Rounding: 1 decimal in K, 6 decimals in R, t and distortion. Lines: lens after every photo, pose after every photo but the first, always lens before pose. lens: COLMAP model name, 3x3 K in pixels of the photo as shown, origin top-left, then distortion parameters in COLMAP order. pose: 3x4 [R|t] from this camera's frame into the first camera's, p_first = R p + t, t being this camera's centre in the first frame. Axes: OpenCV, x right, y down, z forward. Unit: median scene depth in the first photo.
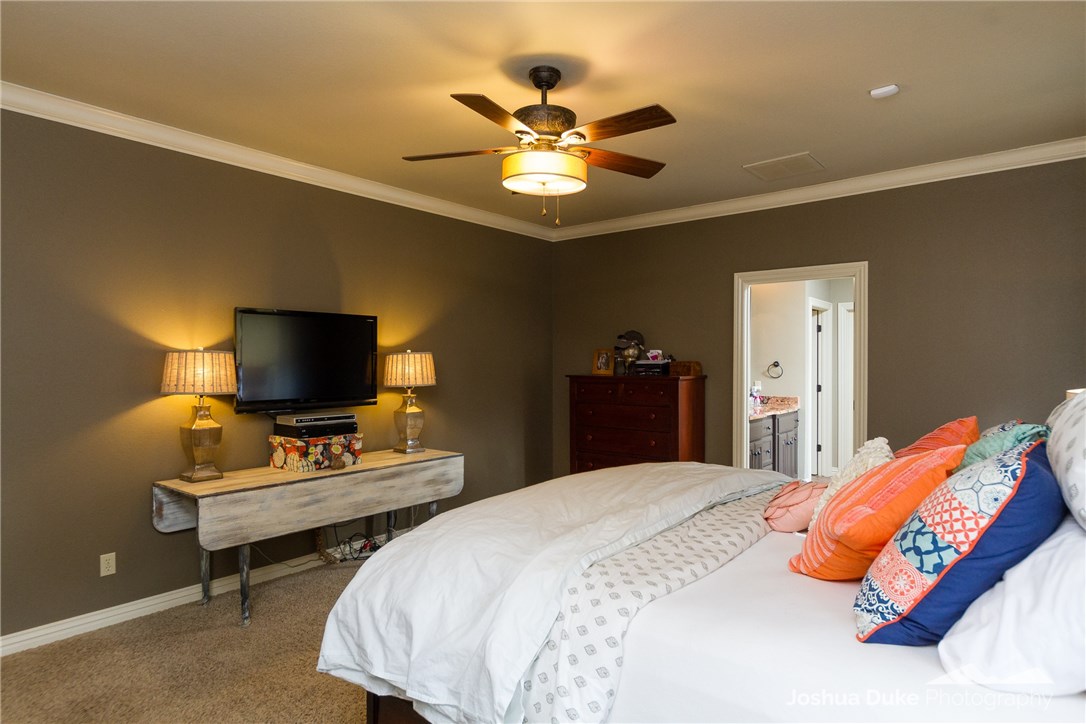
lens RADIAL K [[606.6, 0, 543.0], [0, 606.6, 362.0], [0, 0, 1]] dist [-0.001792, -0.000201]
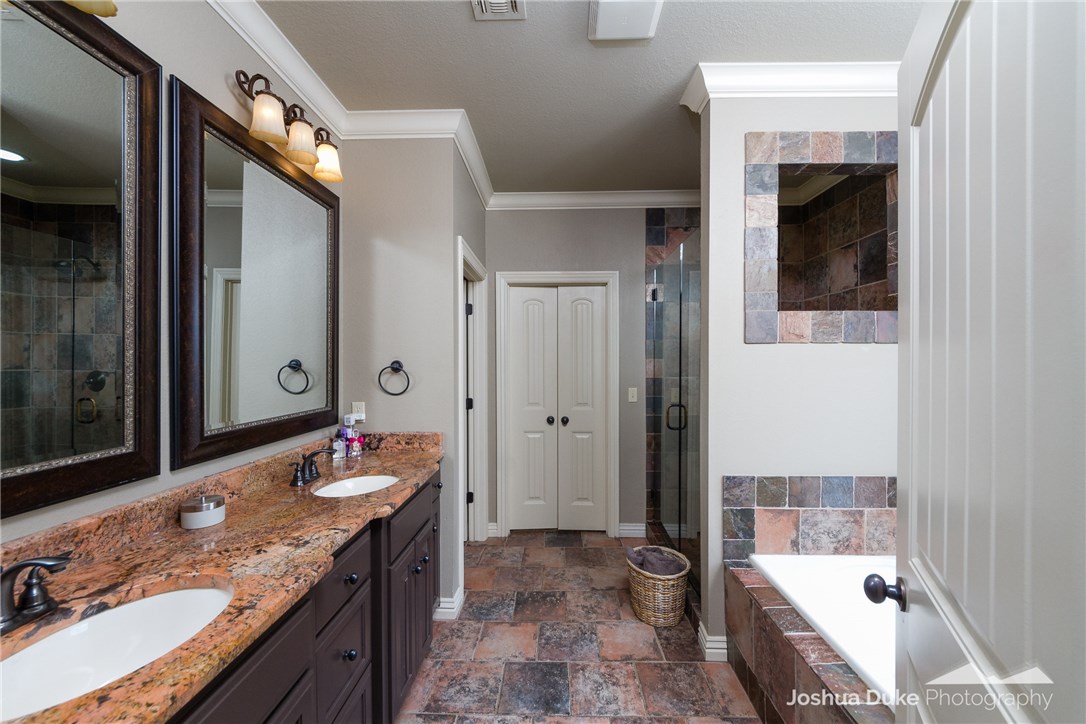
lens RADIAL K [[406.7, 0, 543.0], [0, 406.7, 362.0], [0, 0, 1]] dist [-0.000129, -0.000002]
pose [[0.790951, -0.002231, 0.611876, 0.271669], [0.000782, 0.999996, 0.002635, -0.000789], [-0.611880, -0.001606, 0.790949, 0.654835]]
